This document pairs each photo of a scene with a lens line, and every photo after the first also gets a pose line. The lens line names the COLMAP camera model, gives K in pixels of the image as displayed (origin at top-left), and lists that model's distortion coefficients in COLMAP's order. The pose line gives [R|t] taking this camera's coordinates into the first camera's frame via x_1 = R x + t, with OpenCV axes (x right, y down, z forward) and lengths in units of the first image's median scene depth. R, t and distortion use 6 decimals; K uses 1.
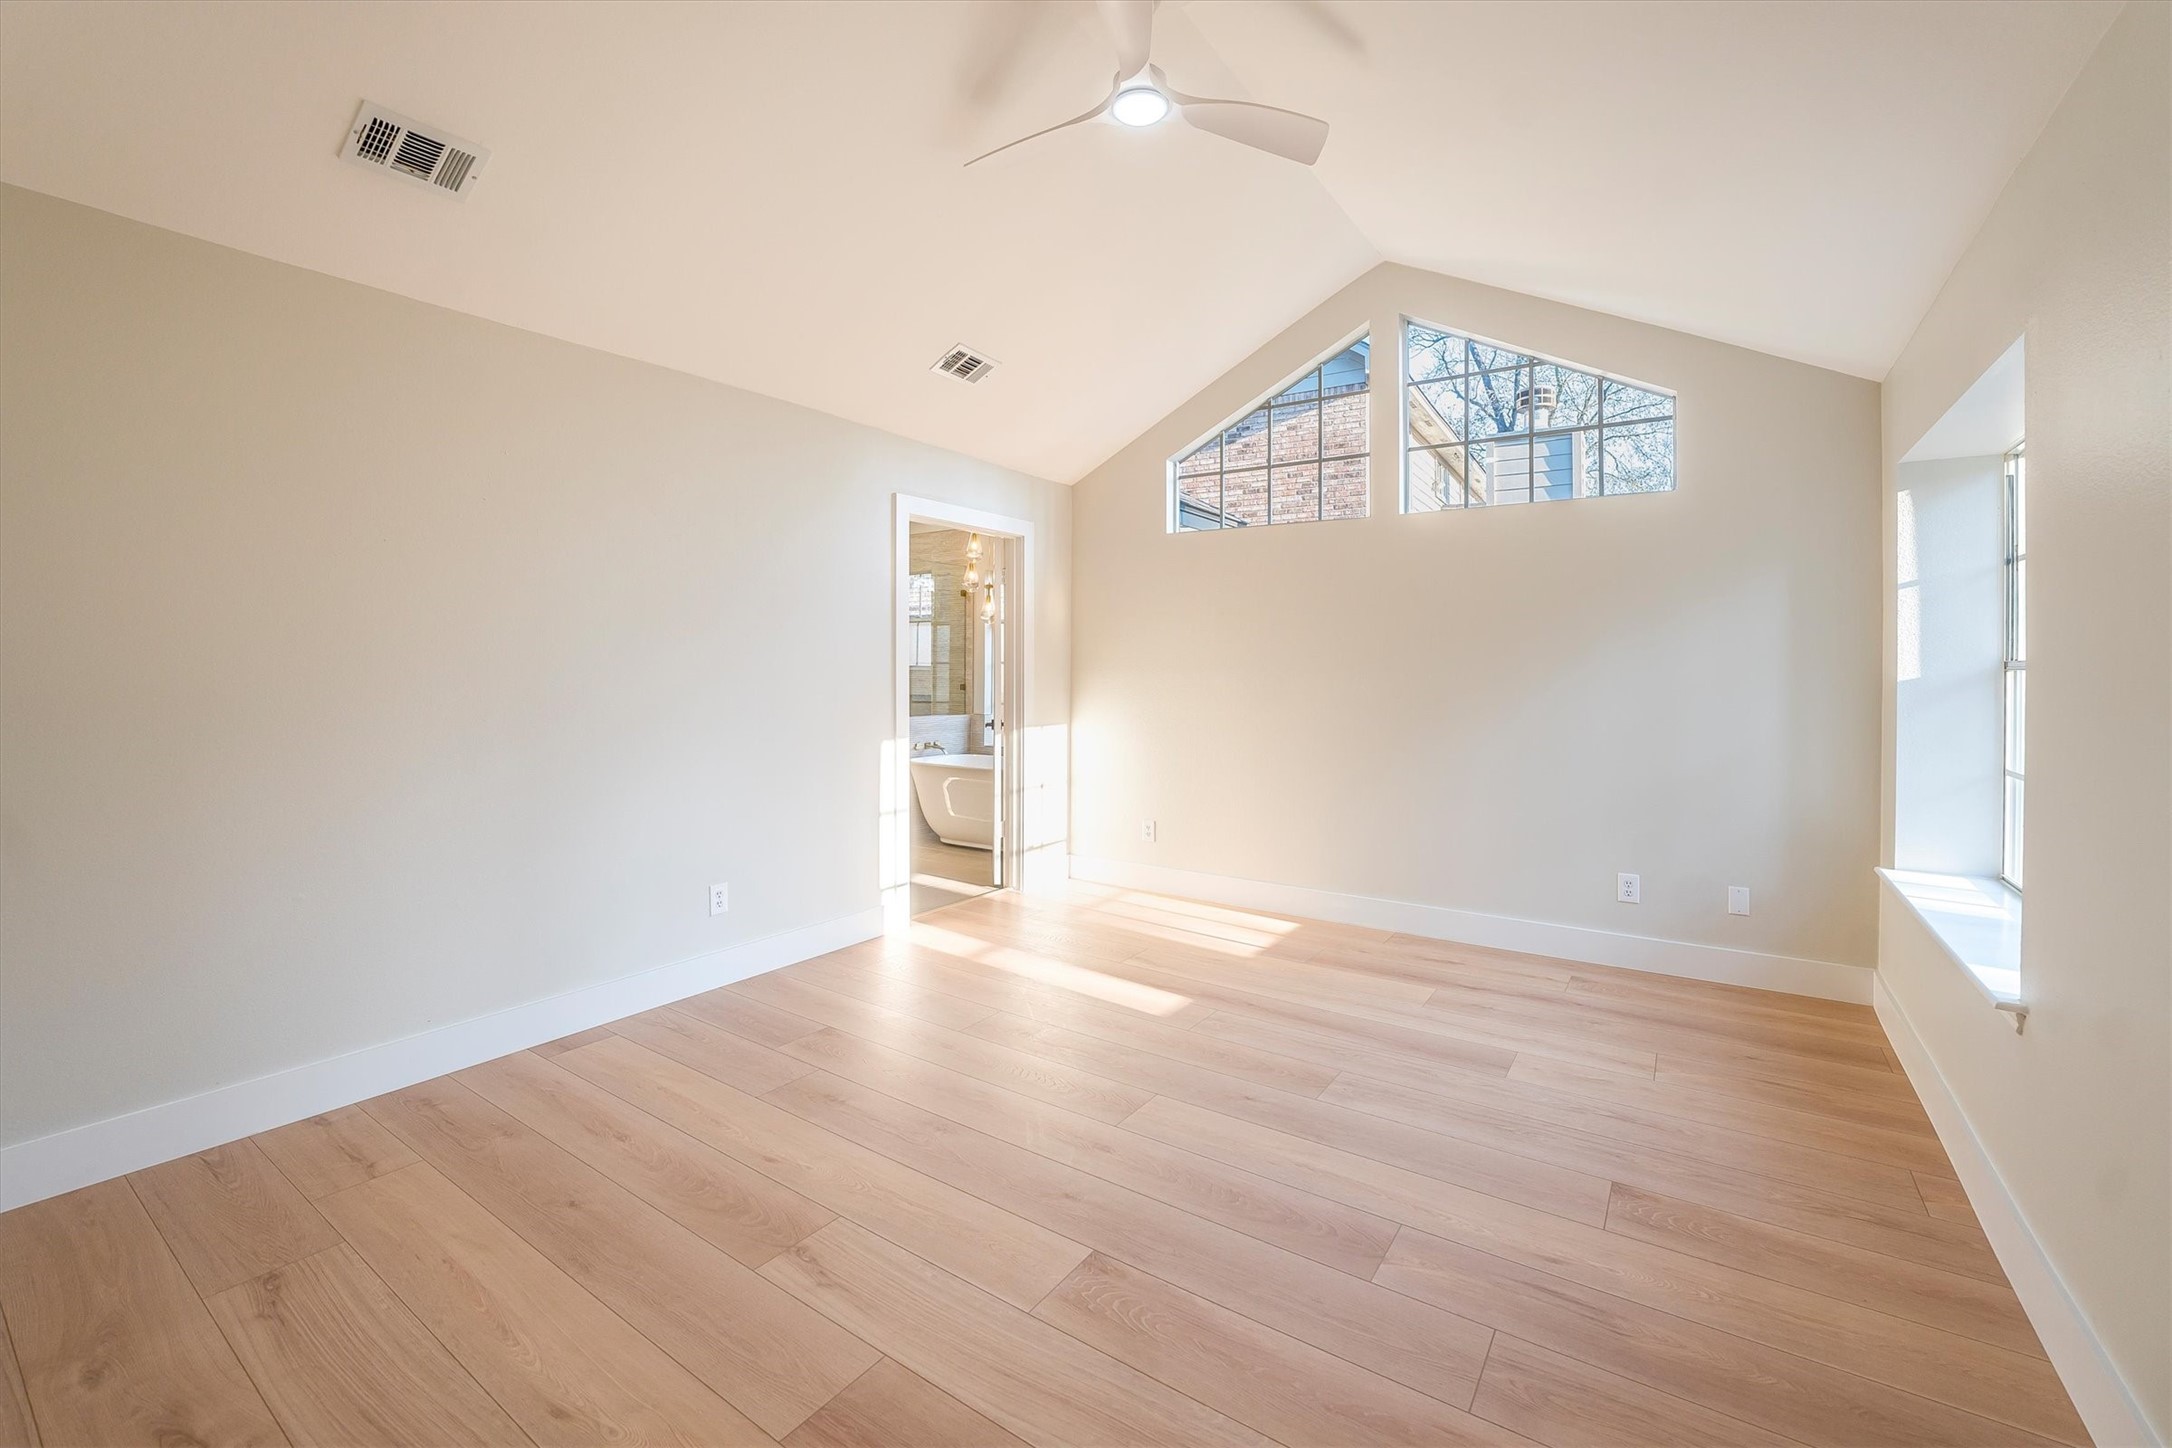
lens RADIAL K [[908.2, 0, 1080.6], [0, 908.2, 679.1], [0, 0, 1]] dist [-0.026989, 0.000116]
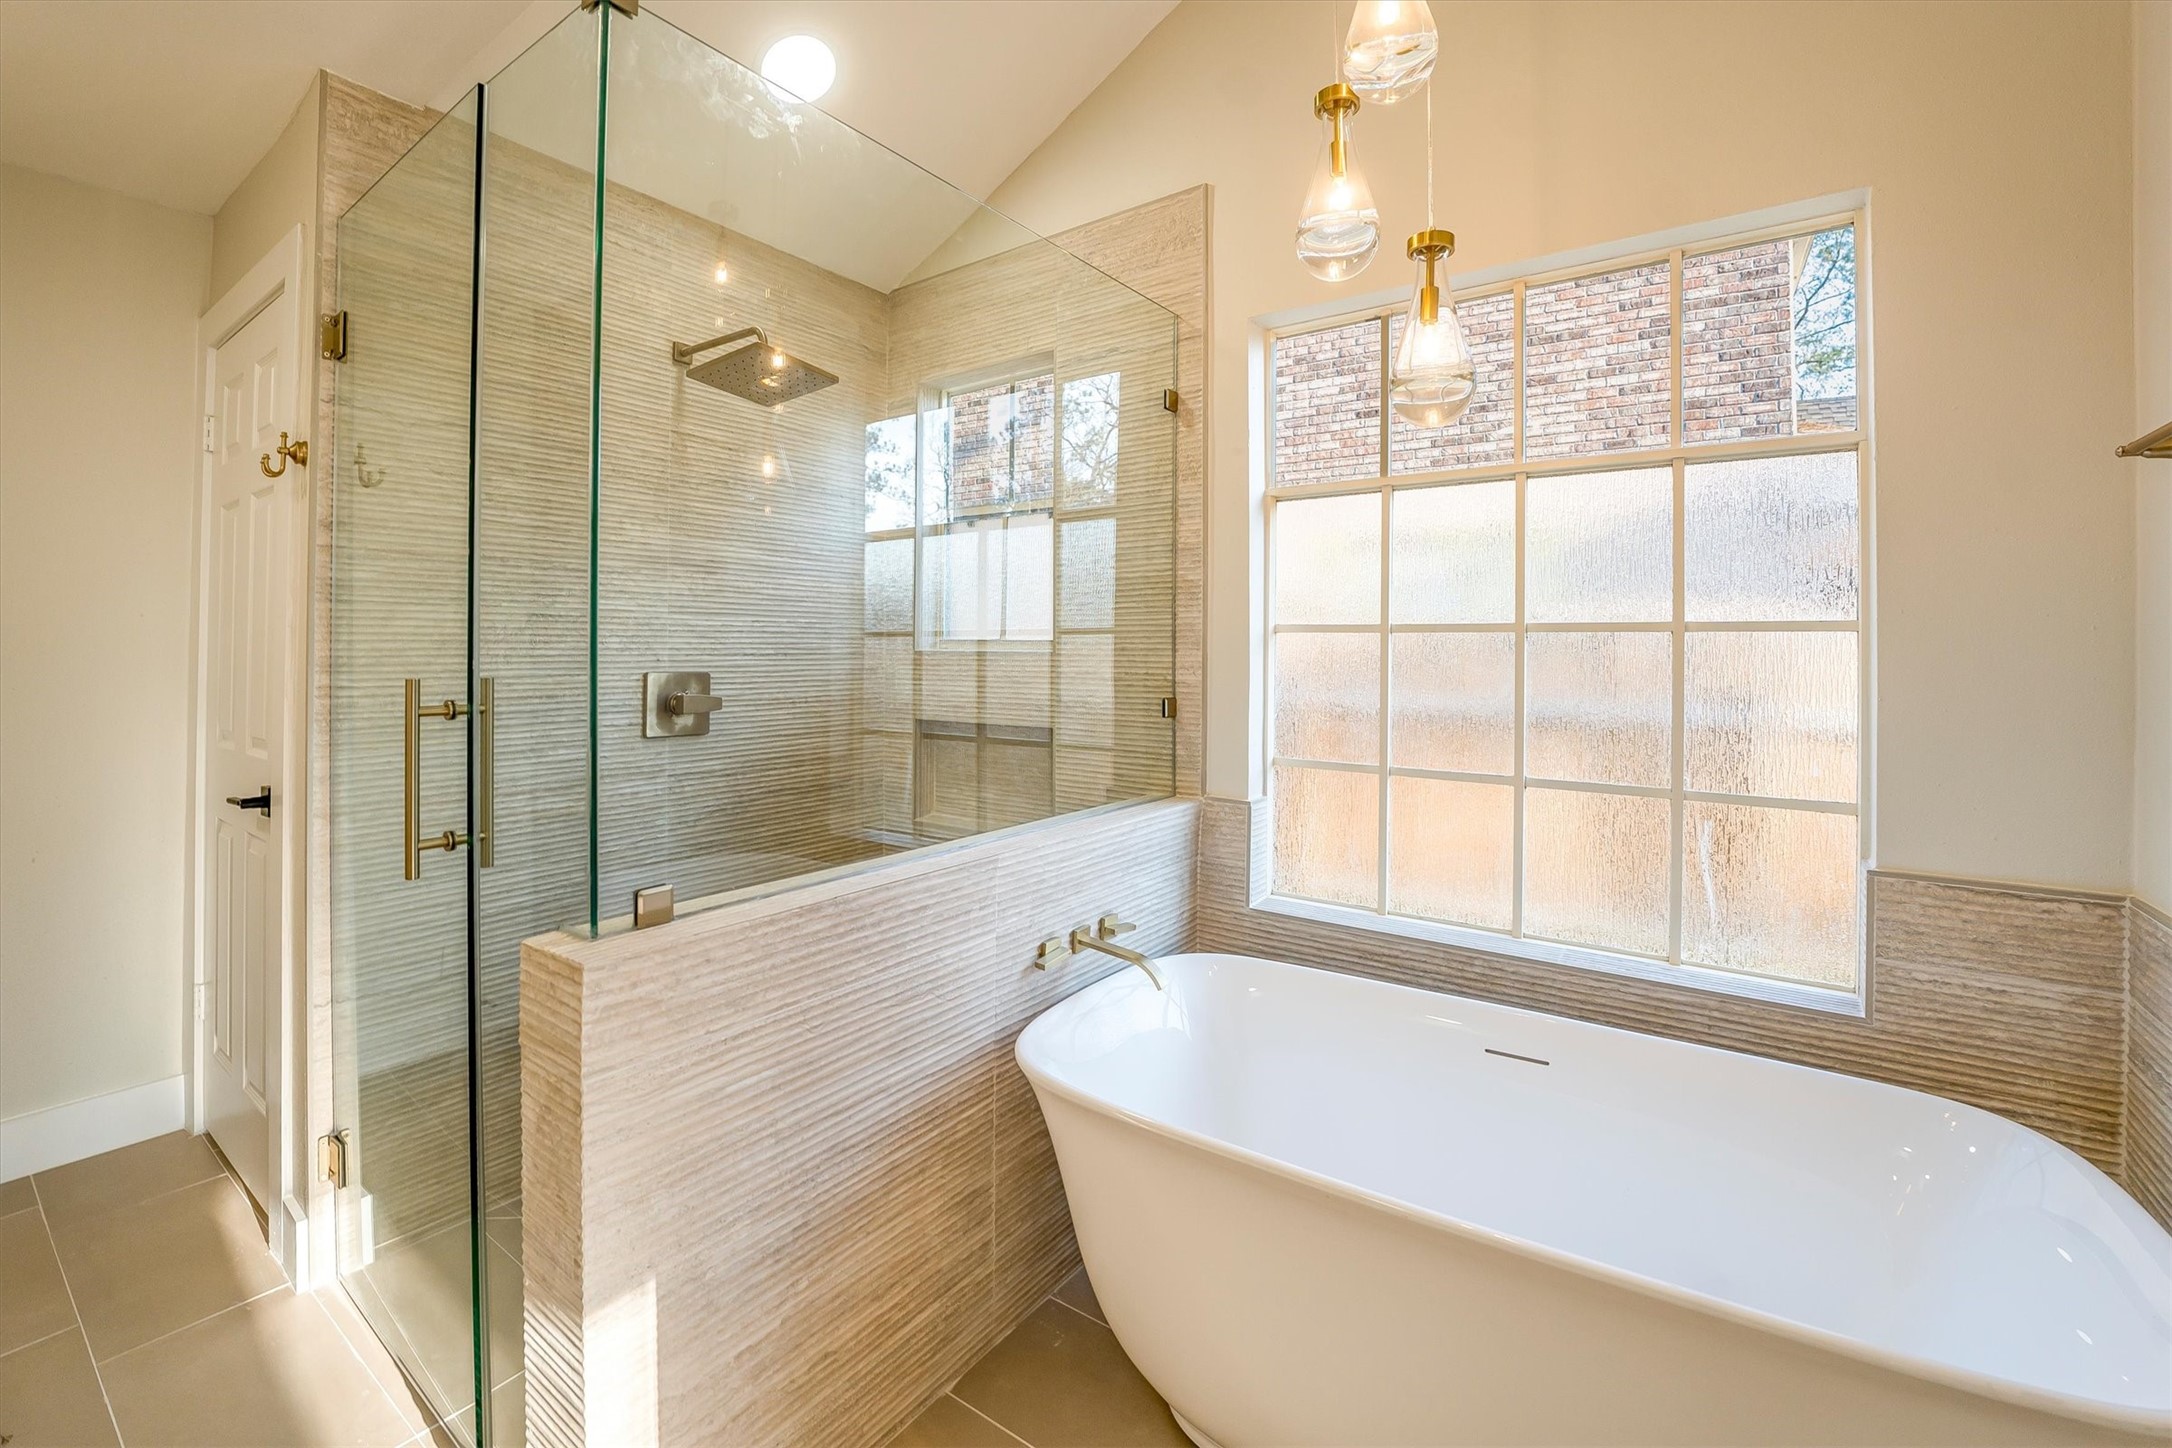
lens RADIAL K [[910.3, 0, 1060.1], [0, 910.3, 655.1], [0, 0, 1]] dist [-0.027120, 0.000205]
pose [[0.999453, 0.000281, -0.033073, -0.155533], [-0.000639, 0.999941, -0.010825, -0.005690], [0.033068, 0.010840, 0.999394, 0.692331]]
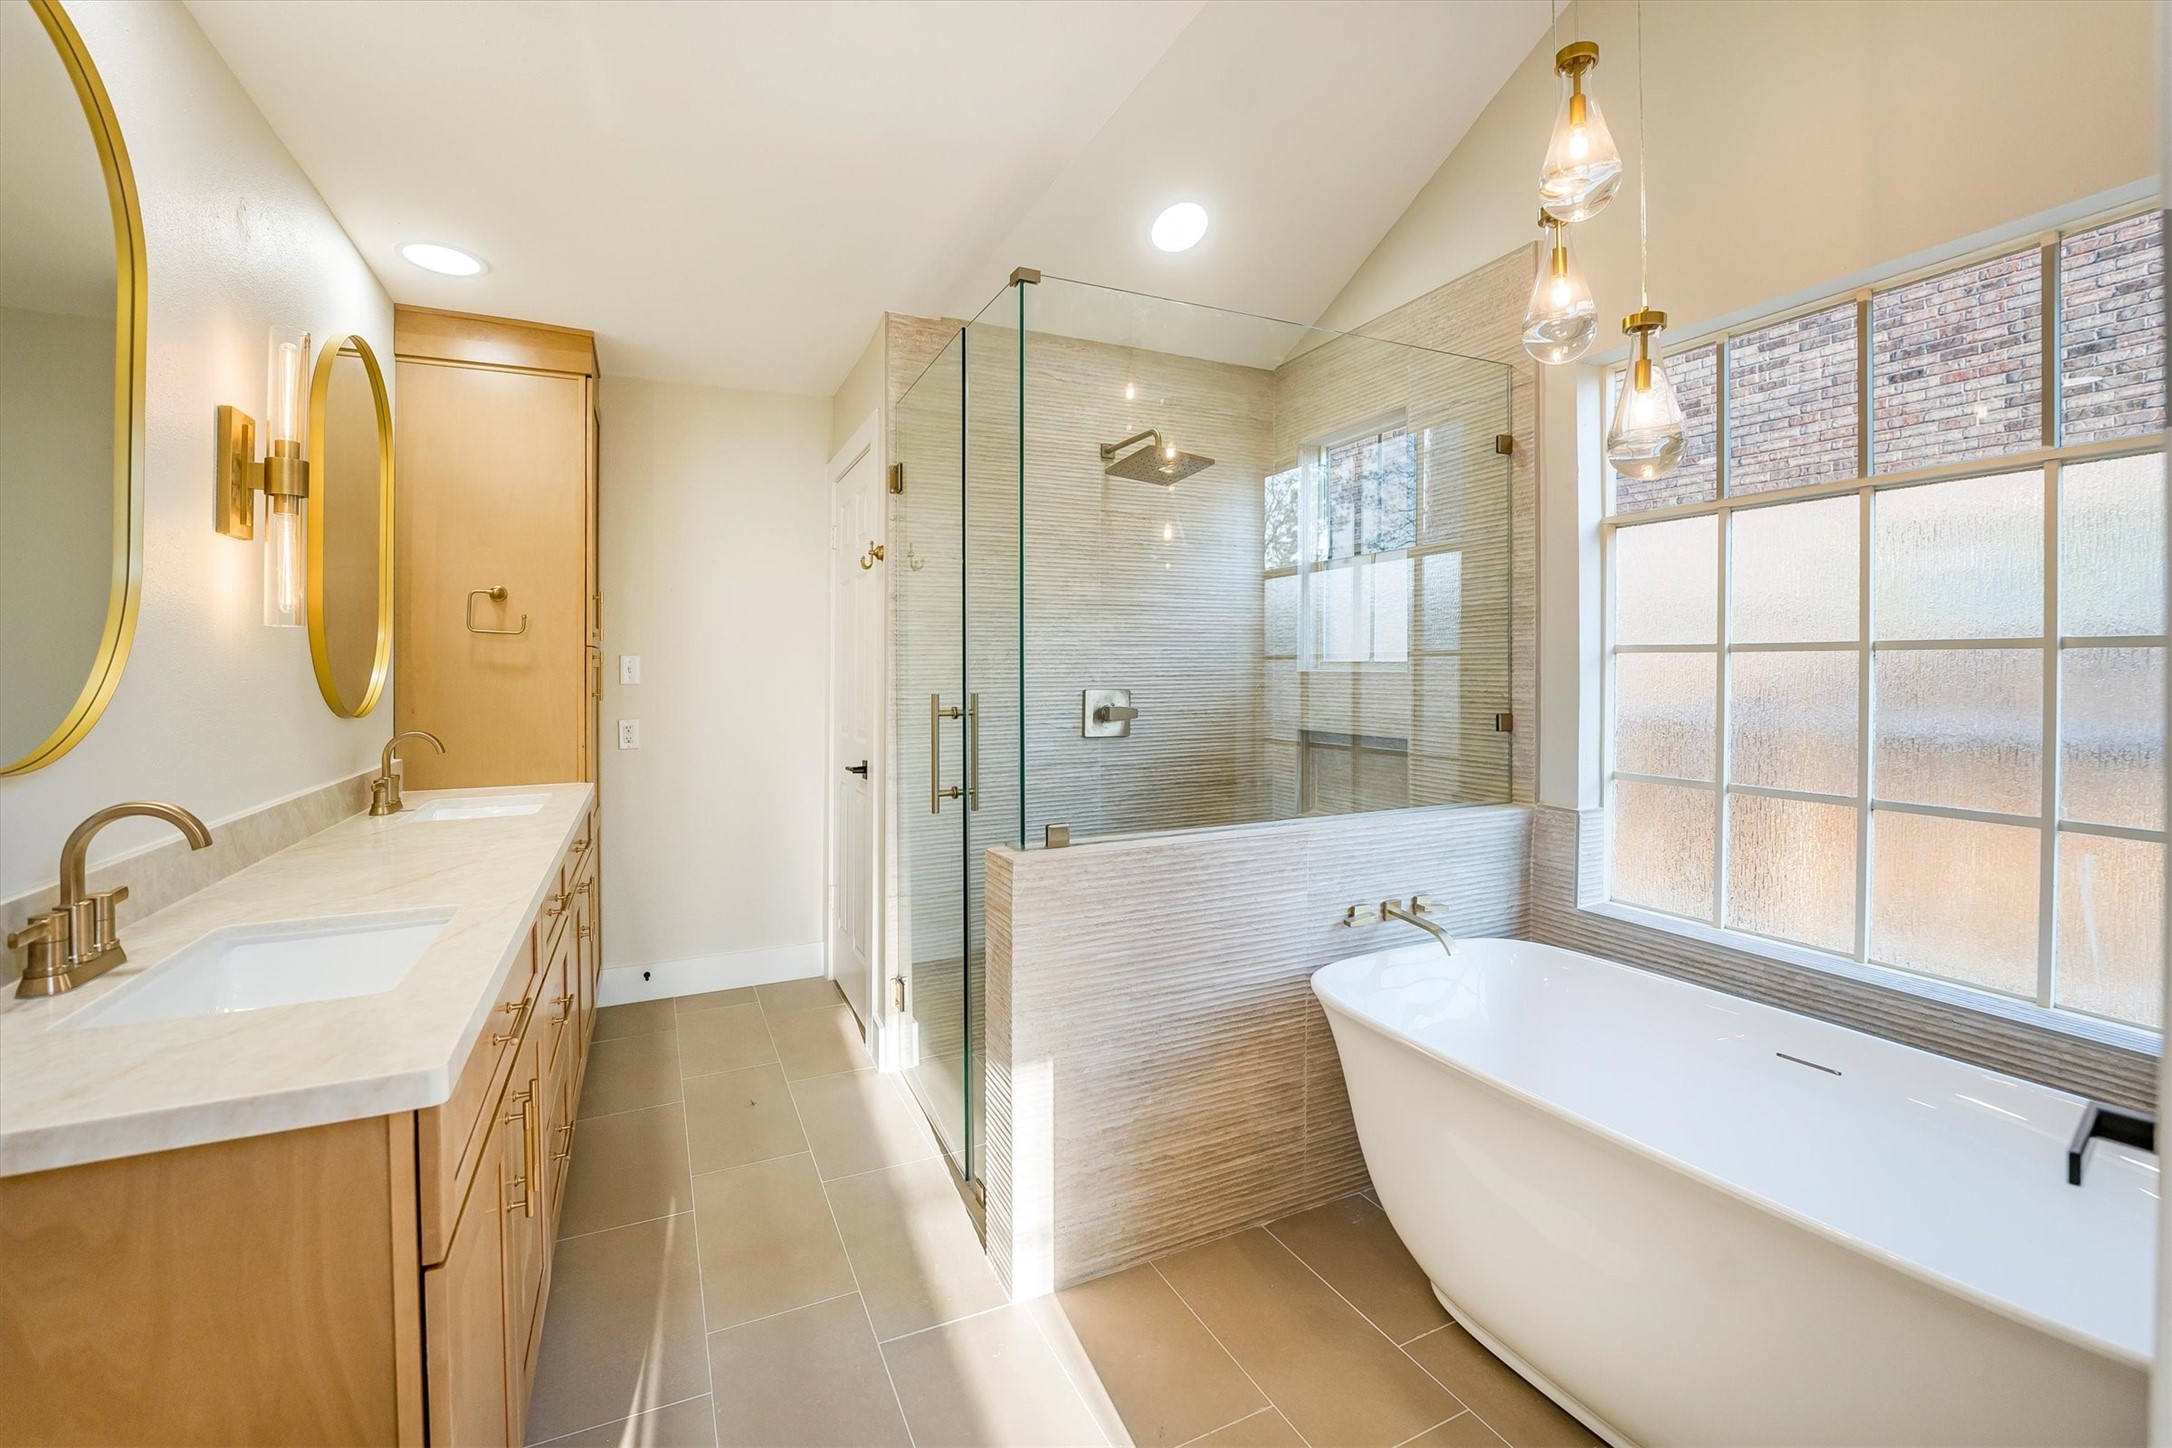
lens RADIAL K [[908.2, 0, 1080.6], [0, 908.2, 679.1], [0, 0, 1]] dist [-0.026989, 0.000116]
pose [[0.865087, -0.002780, -0.501614, -0.097263], [0.001570, 0.999995, -0.002834, -0.006819], [0.501620, 0.001664, 0.865087, 0.630112]]
